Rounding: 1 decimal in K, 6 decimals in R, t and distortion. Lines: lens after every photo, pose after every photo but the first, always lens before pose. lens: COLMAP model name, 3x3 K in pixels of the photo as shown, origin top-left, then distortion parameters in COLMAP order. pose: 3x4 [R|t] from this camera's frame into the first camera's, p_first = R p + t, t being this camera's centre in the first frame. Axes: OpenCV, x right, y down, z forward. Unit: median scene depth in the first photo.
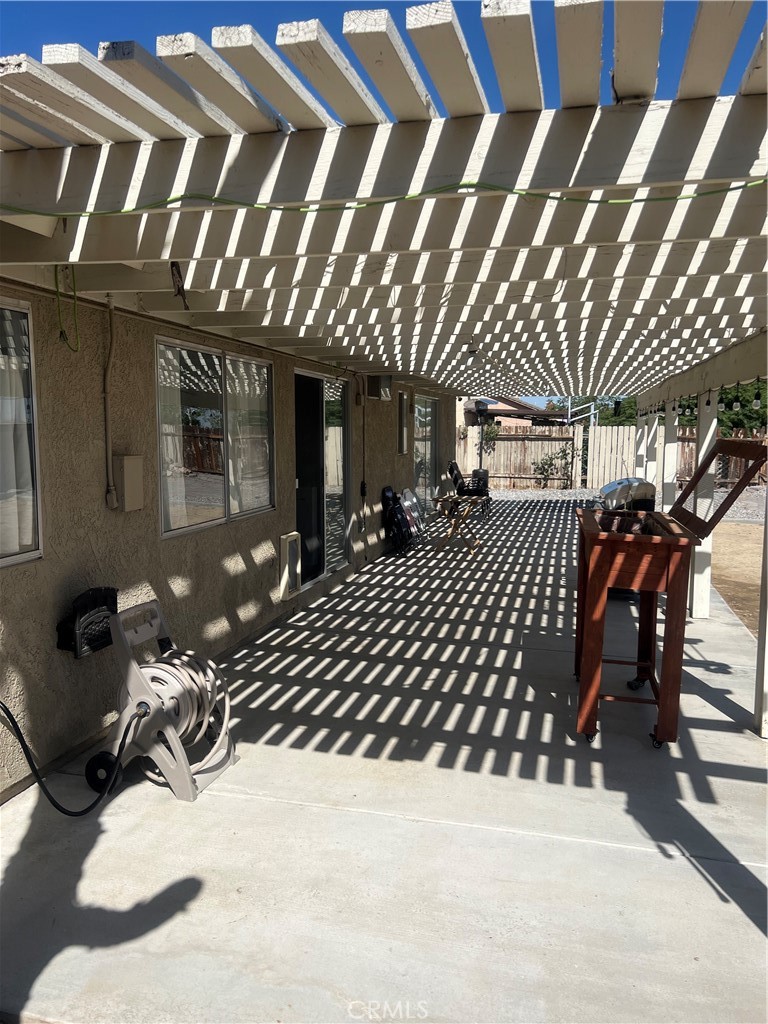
lens RADIAL K [[773.0, 0, 384.0], [0, 773.0, 512.0], [0, 0, 1]] dist [0.119665, -0.168135]
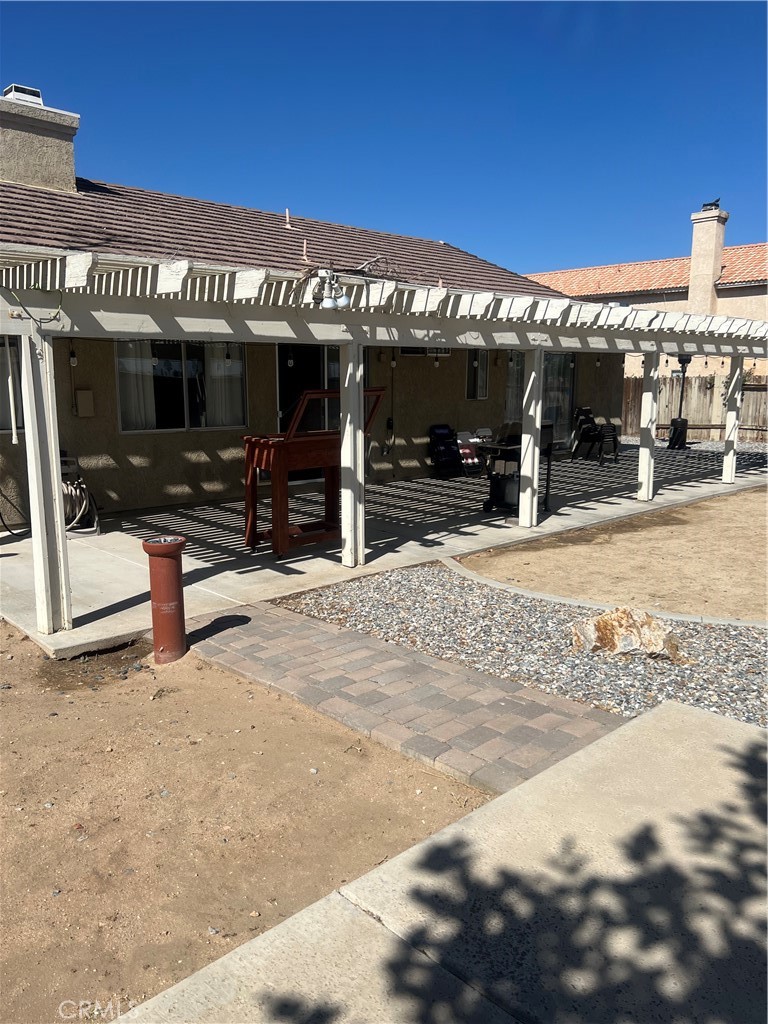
lens RADIAL K [[773.0, 0, 384.0], [0, 773.0, 512.0], [0, 0, 1]] dist [0.119665, -0.168135]
pose [[0.847599, 0.091676, -0.522658, 1.146146], [-0.059003, 0.995138, 0.078864, 0.028784], [0.527346, -0.036006, 0.848887, -0.296131]]
